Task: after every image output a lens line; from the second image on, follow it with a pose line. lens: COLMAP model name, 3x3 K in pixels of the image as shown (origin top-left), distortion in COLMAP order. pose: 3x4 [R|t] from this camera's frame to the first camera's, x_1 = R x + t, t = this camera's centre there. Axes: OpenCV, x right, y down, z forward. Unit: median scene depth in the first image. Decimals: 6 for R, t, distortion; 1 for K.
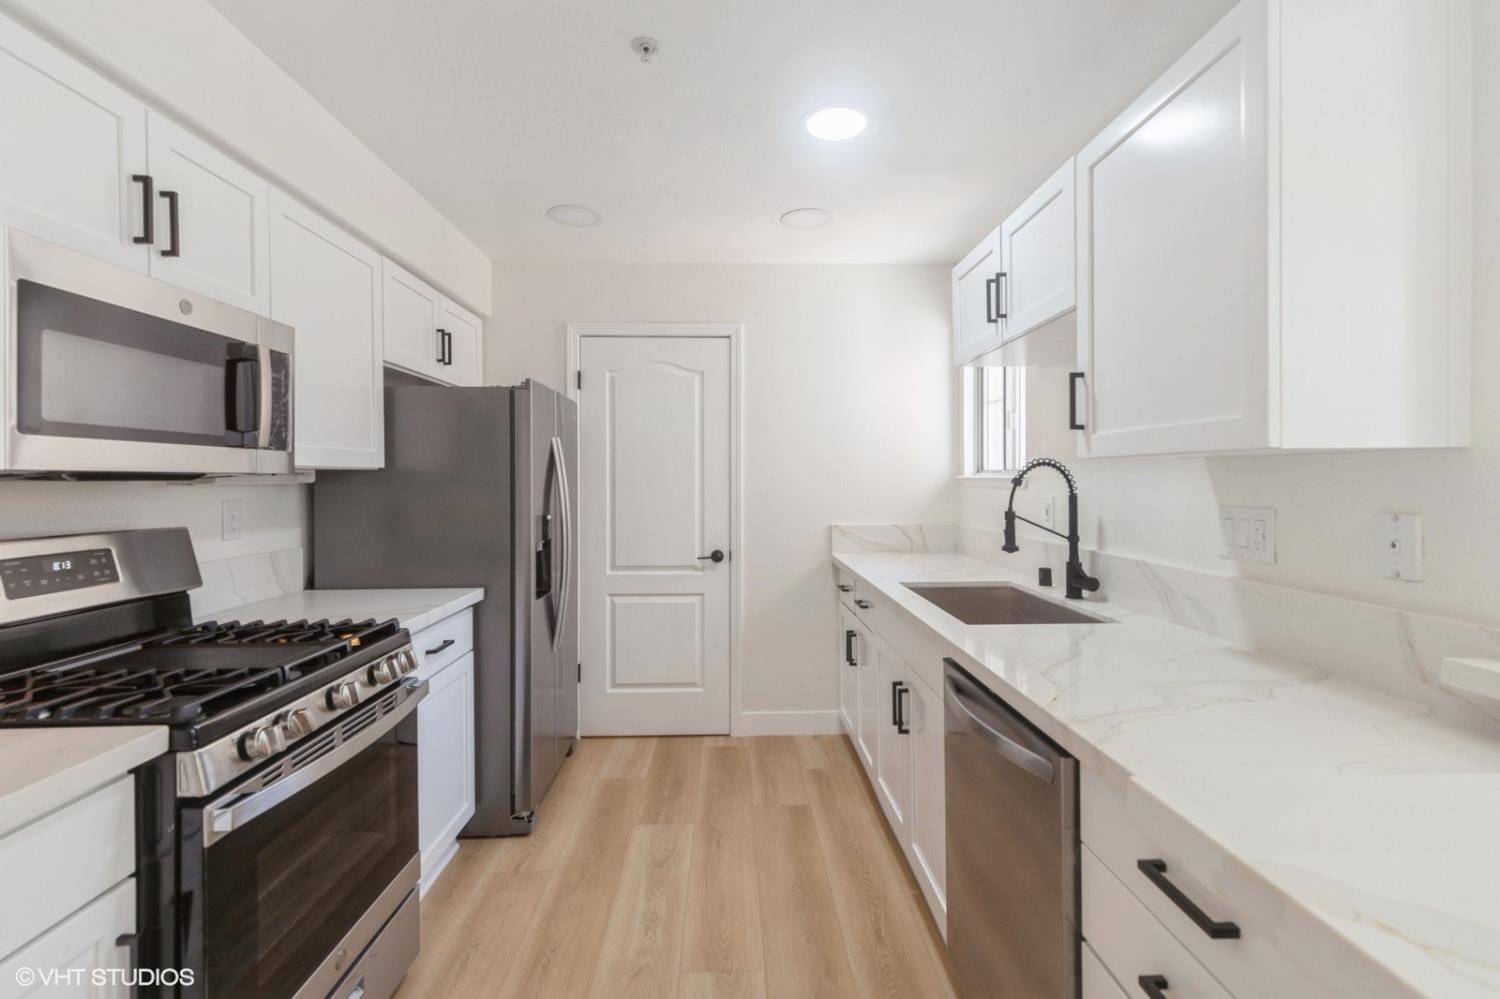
lens RADIAL K [[687.2, 0, 747.2], [0, 687.2, 478.1], [0, 0, 1]] dist [0.010448, -0.000665]
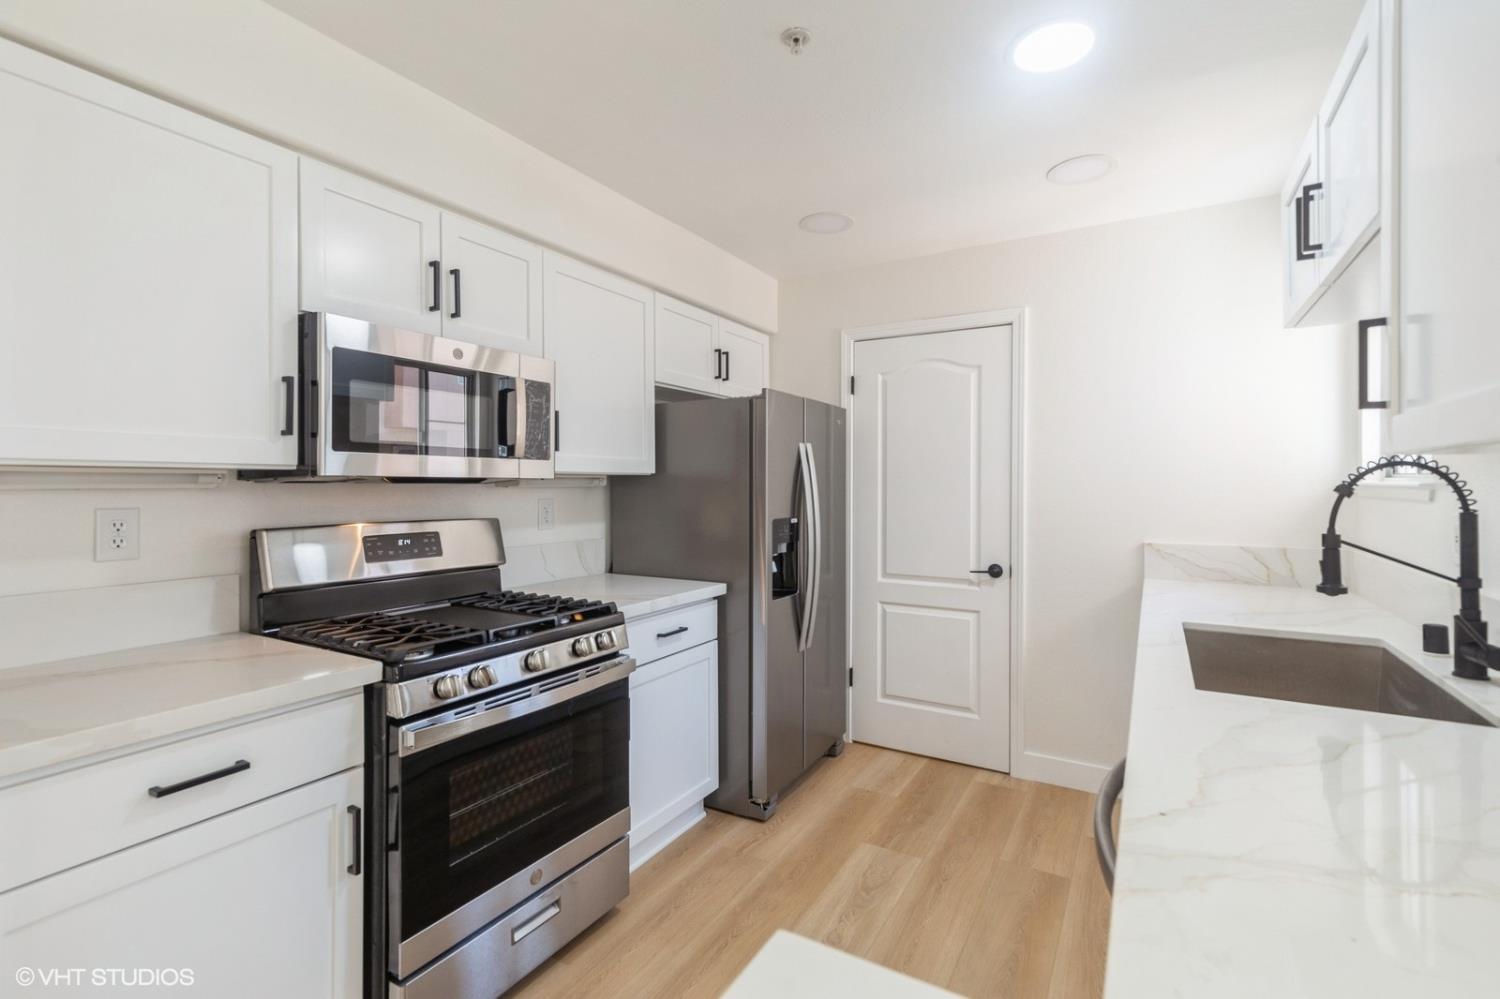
lens RADIAL K [[683.3, 0, 748.9], [0, 683.3, 484.2], [0, 0, 1]] dist [0.011796, -0.000280]
pose [[0.846126, 0.004709, -0.532962, 0.226507], [-0.003902, 0.999989, 0.002641, -0.000385], [0.532968, -0.000155, 0.846135, 0.107716]]
